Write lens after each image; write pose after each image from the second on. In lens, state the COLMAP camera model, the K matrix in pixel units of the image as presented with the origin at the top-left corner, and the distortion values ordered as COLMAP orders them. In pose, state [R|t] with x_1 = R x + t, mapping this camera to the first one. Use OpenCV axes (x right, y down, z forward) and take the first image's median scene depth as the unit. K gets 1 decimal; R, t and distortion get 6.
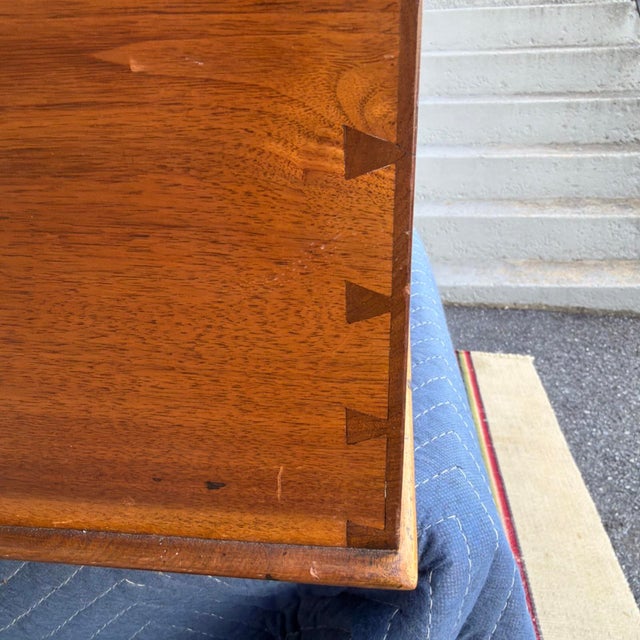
lens RADIAL K [[611.0, 0, 320.0], [0, 611.0, 320.0], [0, 0, 1]] dist [0.011921, -0.007512]
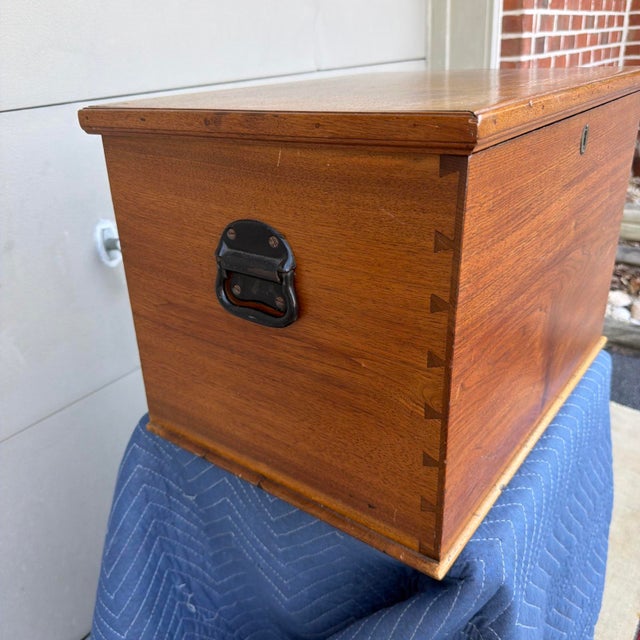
lens RADIAL K [[603.6, 0, 320.0], [0, 603.6, 320.0], [0, 0, 1]] dist [-0.006476, -0.016906]
pose [[0.862351, 0.207430, -0.461871, 0.060273], [-0.207593, 0.976878, 0.051129, -0.053160], [0.461797, 0.051790, 0.885472, -0.124580]]
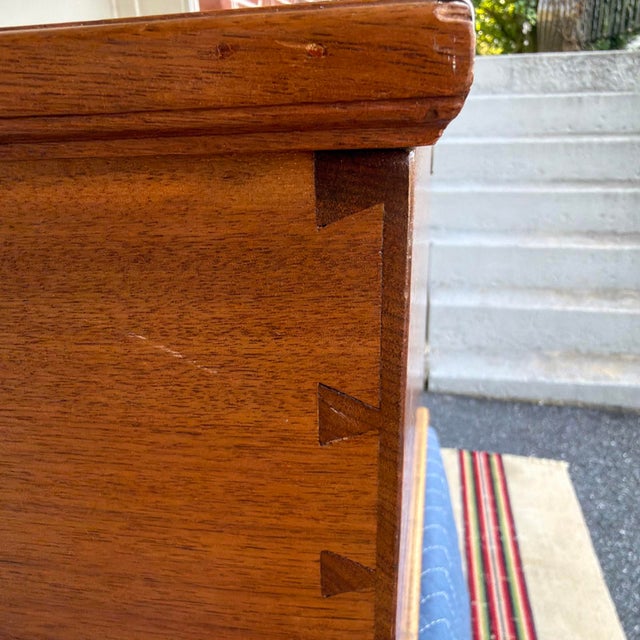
lens RADIAL K [[614.2, 0, 320.5], [0, 614.2, 332.0], [0, 0, 1]] dist [0.003474, -0.003368]
pose [[0.998098, 0.028501, -0.054662, 0.003732], [-0.031900, 0.997544, -0.062352, -0.078989], [0.052751, 0.063977, 0.996556, -0.009967]]
